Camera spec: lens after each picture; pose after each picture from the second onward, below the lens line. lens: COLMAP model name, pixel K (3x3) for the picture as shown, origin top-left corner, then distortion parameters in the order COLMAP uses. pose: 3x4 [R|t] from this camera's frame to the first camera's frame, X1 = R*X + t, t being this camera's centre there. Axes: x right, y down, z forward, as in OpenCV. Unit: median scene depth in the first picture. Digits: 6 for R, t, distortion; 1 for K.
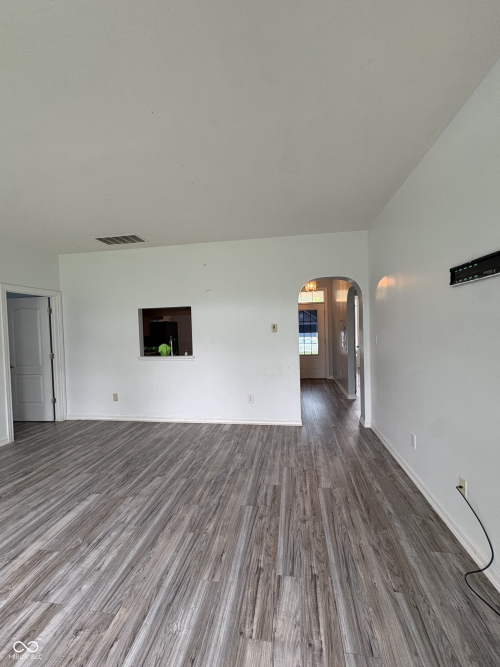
lens RADIAL K [[266.3, 0, 251.2], [0, 266.3, 333.6], [0, 0, 1]] dist [0.000140, -0.000162]
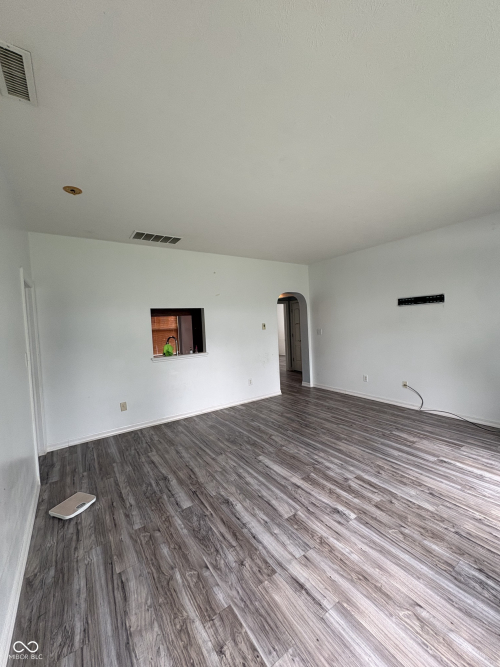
lens RADIAL K [[266.3, 0, 251.2], [0, 266.3, 333.6], [0, 0, 1]] dist [0.000140, -0.000162]
pose [[0.733163, -0.030761, 0.679357, -1.273601], [0.039586, 0.999213, 0.002522, 0.014497], [-0.678900, 0.025044, 0.733804, 0.075331]]
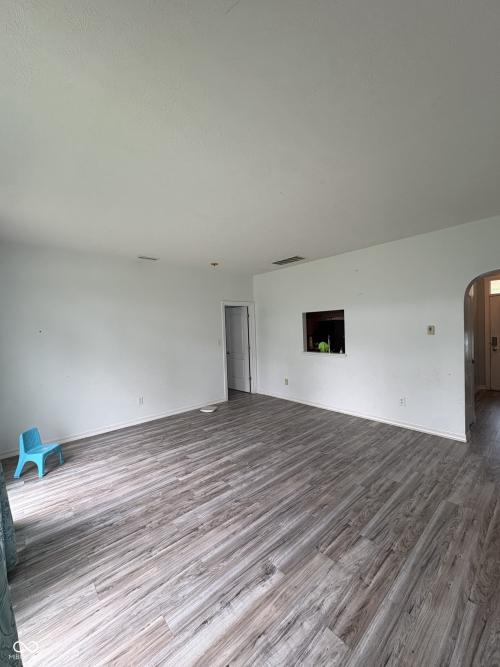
lens RADIAL K [[266.3, 0, 251.2], [0, 266.3, 333.6], [0, 0, 1]] dist [0.000140, -0.000162]
pose [[0.772662, 0.018472, -0.634549, 0.276752], [-0.002294, 0.999651, 0.026308, -0.045506], [0.634813, -0.018871, 0.772435, -0.163520]]
